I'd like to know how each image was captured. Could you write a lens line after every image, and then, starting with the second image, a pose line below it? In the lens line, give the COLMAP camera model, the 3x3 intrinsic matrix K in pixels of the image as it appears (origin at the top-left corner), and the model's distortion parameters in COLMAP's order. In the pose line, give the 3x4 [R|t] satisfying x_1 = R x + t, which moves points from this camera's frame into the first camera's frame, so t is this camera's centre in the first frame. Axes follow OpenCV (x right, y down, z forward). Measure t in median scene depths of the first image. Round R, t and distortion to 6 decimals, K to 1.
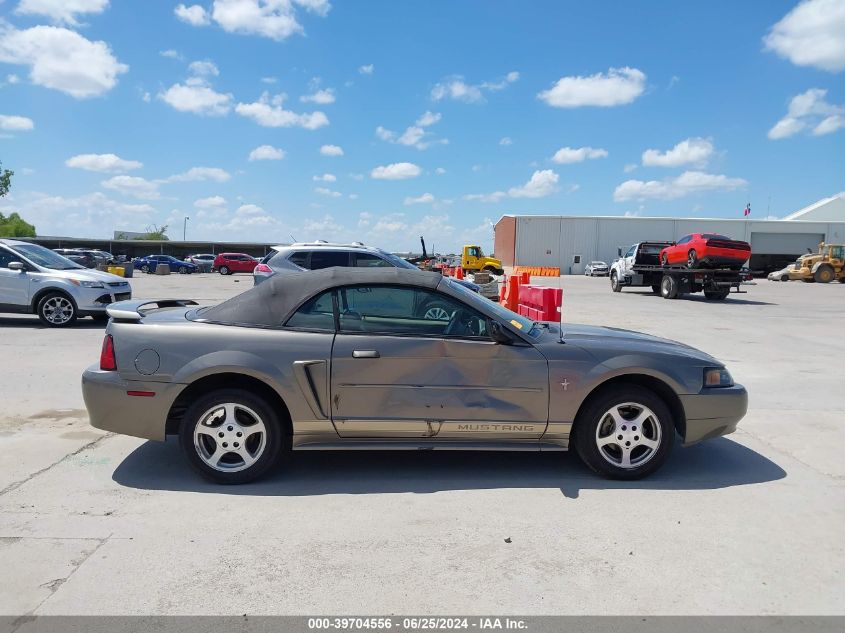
lens RADIAL K [[667.2, 0, 422.7], [0, 667.2, 312.3], [0, 0, 1]] dist [0.006634, -0.010163]
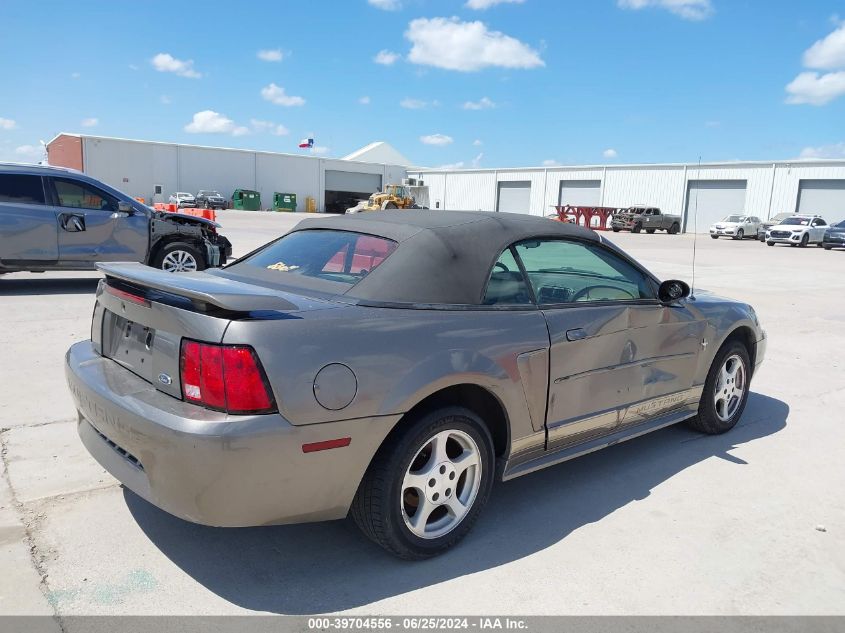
lens RADIAL K [[667.2, 0, 423.2], [0, 667.2, 320.2], [0, 0, 1]] dist [0.006634, -0.010163]
pose [[0.794788, -0.080991, 0.601459, -0.635684], [0.013230, 0.993132, 0.116250, -0.036312], [-0.606744, -0.084437, 0.790400, 0.502890]]
